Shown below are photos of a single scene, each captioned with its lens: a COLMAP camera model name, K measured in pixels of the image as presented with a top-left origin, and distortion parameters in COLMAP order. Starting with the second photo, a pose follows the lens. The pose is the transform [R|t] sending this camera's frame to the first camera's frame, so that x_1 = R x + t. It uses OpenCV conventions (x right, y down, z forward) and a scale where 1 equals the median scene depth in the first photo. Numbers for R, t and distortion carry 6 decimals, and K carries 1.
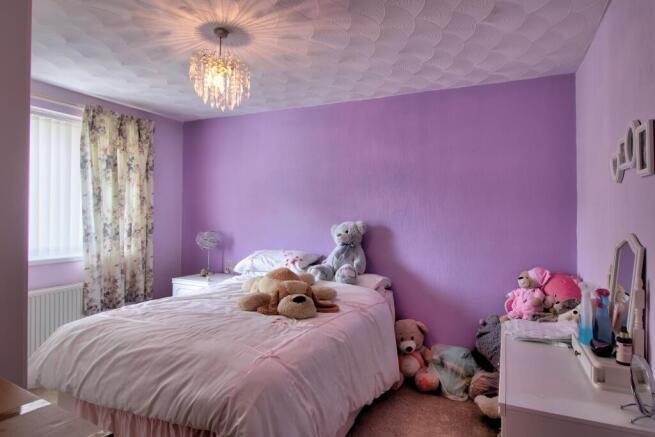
lens RADIAL K [[386.8, 0, 327.1], [0, 386.8, 218.9], [0, 0, 1]] dist [-0.003774, -0.000475]
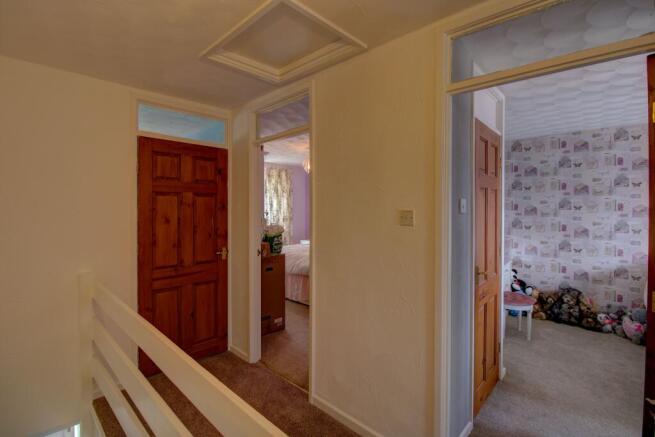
lens RADIAL K [[302.0, 0, 327.3], [0, 302.0, 215.6], [0, 0, 1]] dist [-0.008103, -0.008471]
pose [[0.950851, -0.006690, -0.309576, 0.297623], [0.011200, 0.999855, 0.012793, -0.008305], [0.309445, -0.015631, 0.950789, -0.635943]]
